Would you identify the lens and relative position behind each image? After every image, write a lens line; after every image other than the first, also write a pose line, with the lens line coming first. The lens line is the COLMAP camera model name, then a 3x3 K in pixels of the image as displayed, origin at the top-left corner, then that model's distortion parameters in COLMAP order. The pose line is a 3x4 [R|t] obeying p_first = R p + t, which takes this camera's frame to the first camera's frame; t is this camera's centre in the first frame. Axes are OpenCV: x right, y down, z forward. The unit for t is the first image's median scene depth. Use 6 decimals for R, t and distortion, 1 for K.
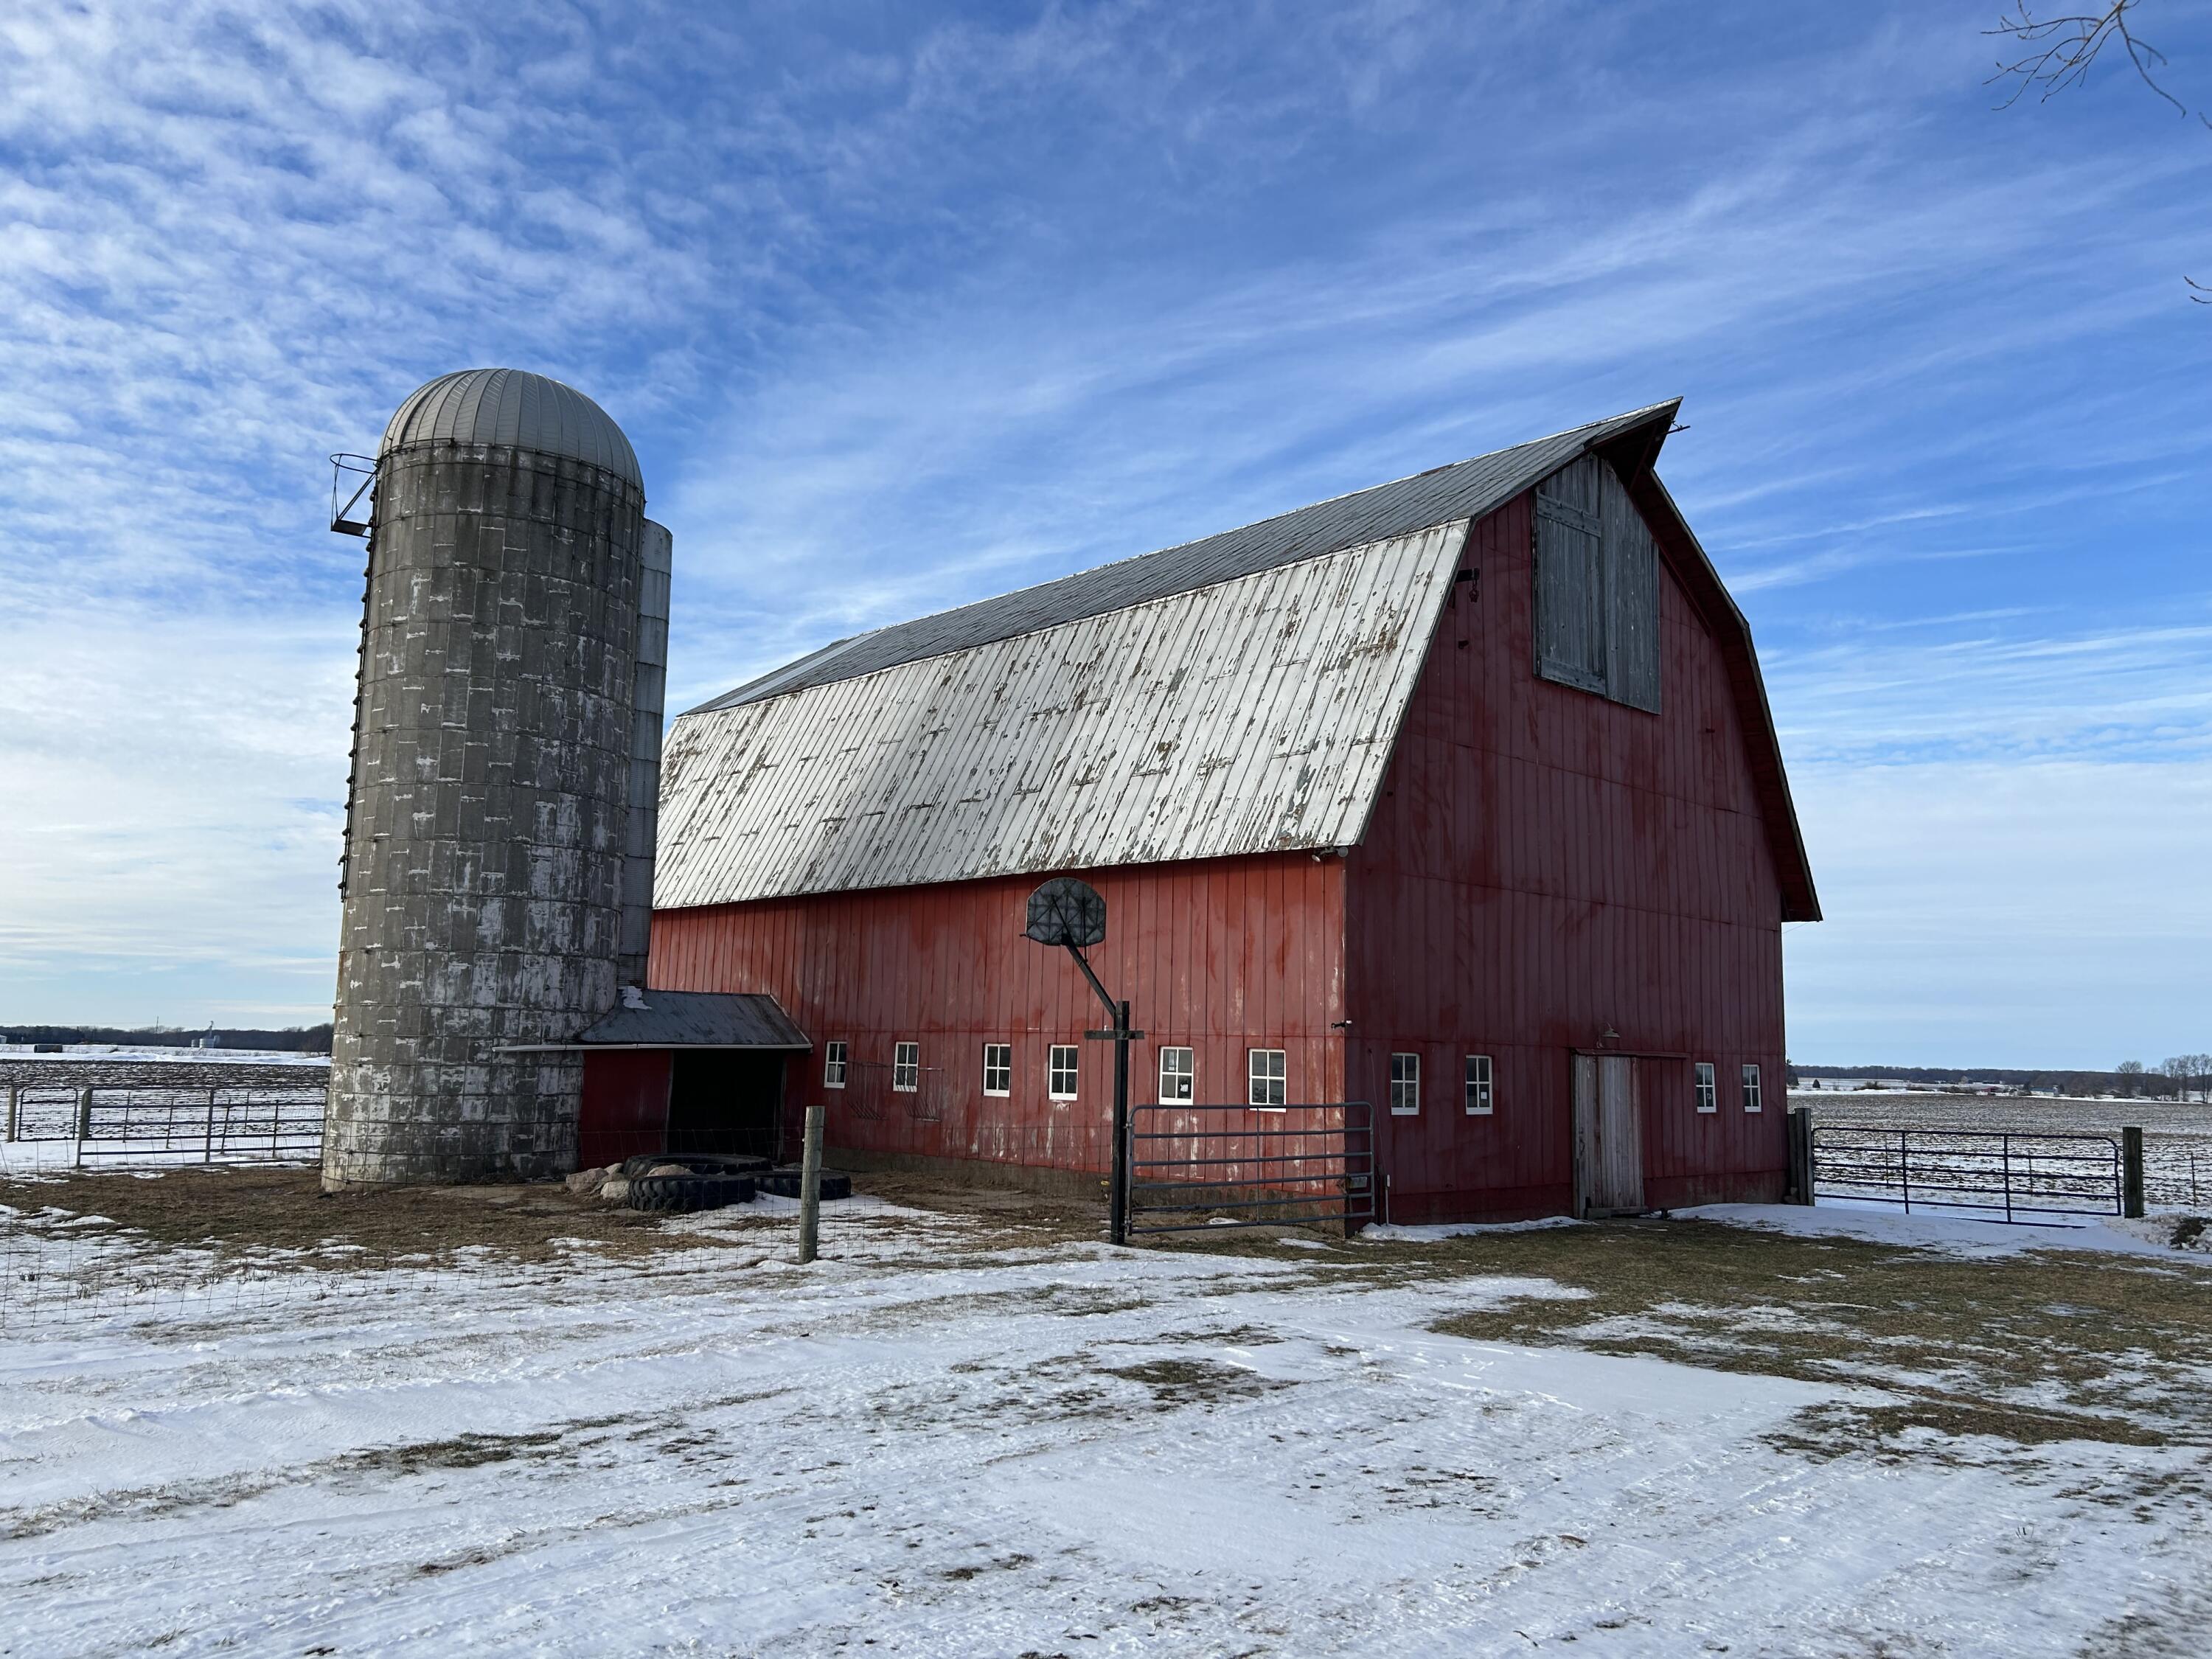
lens RADIAL K [[1656.3, 0, 1096.8], [0, 1656.3, 840.2], [0, 0, 1]] dist [0.069789, -0.069944]
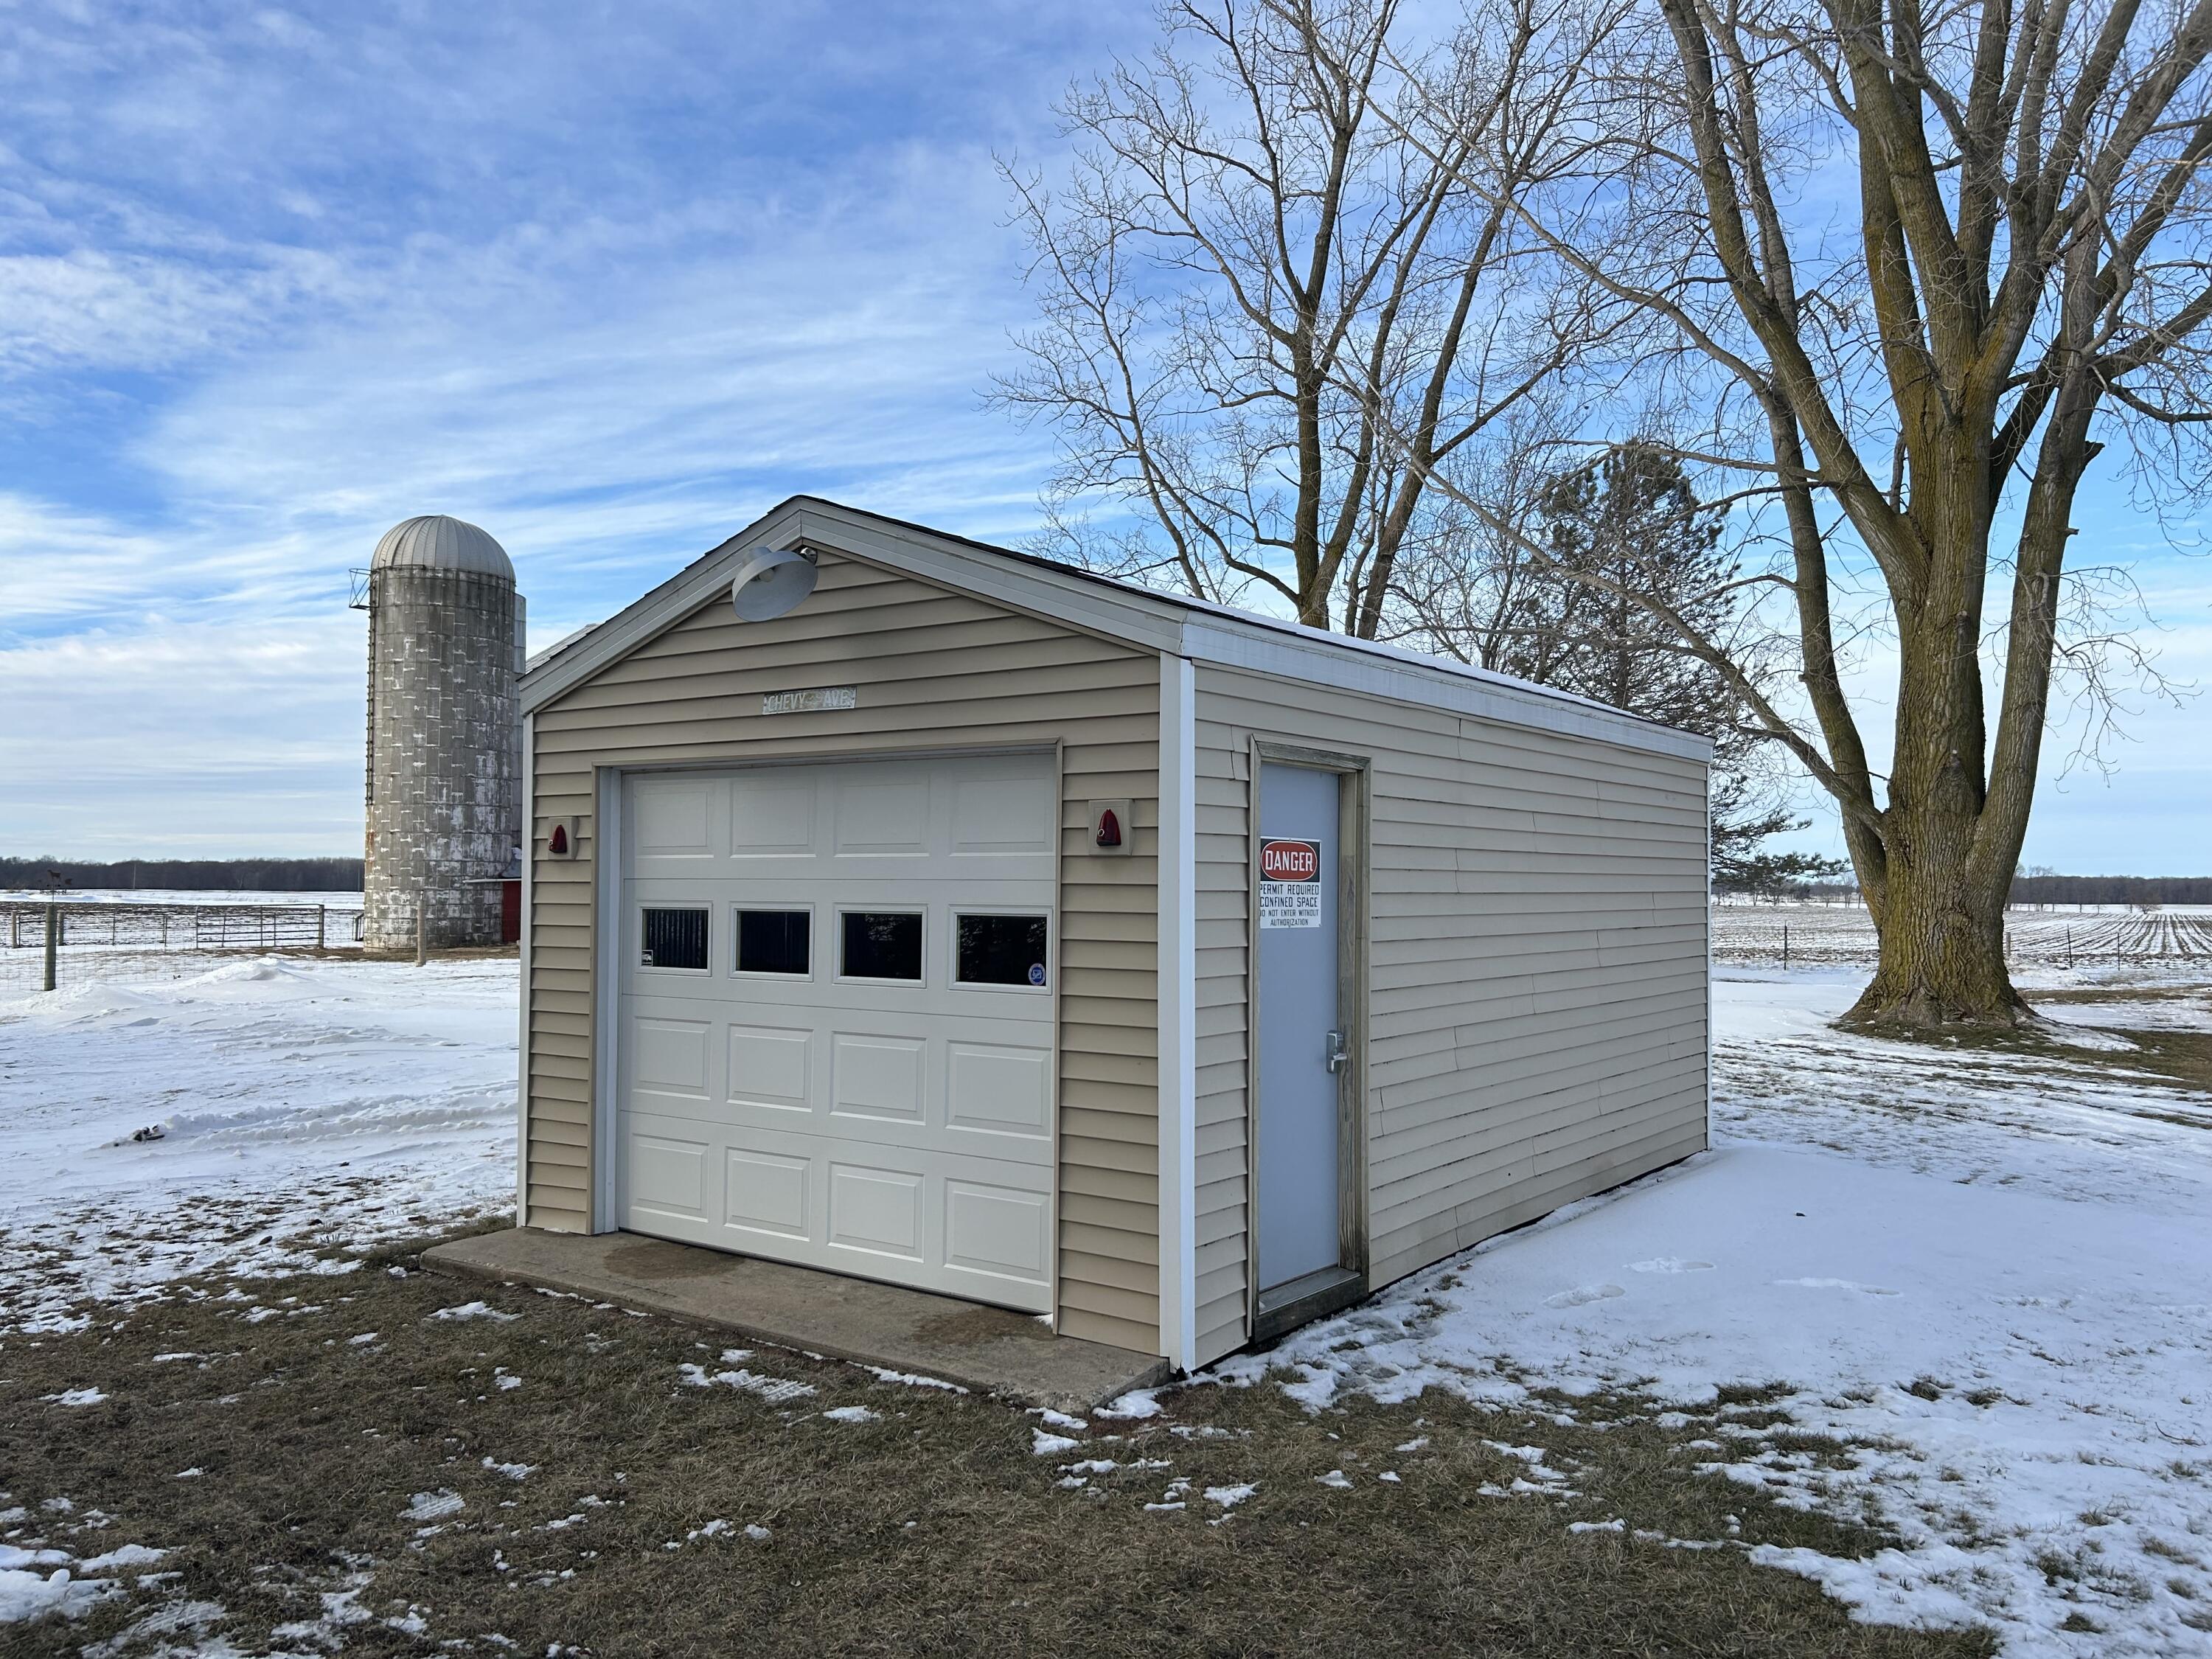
lens RADIAL K [[1656.3, 0, 1096.8], [0, 1656.3, 840.2], [0, 0, 1]] dist [0.069789, -0.069944]
pose [[0.974048, -0.011267, 0.226059, -0.072446], [-0.012764, 0.994436, 0.104565, -0.138017], [-0.225979, -0.104737, 0.968485, -1.063774]]
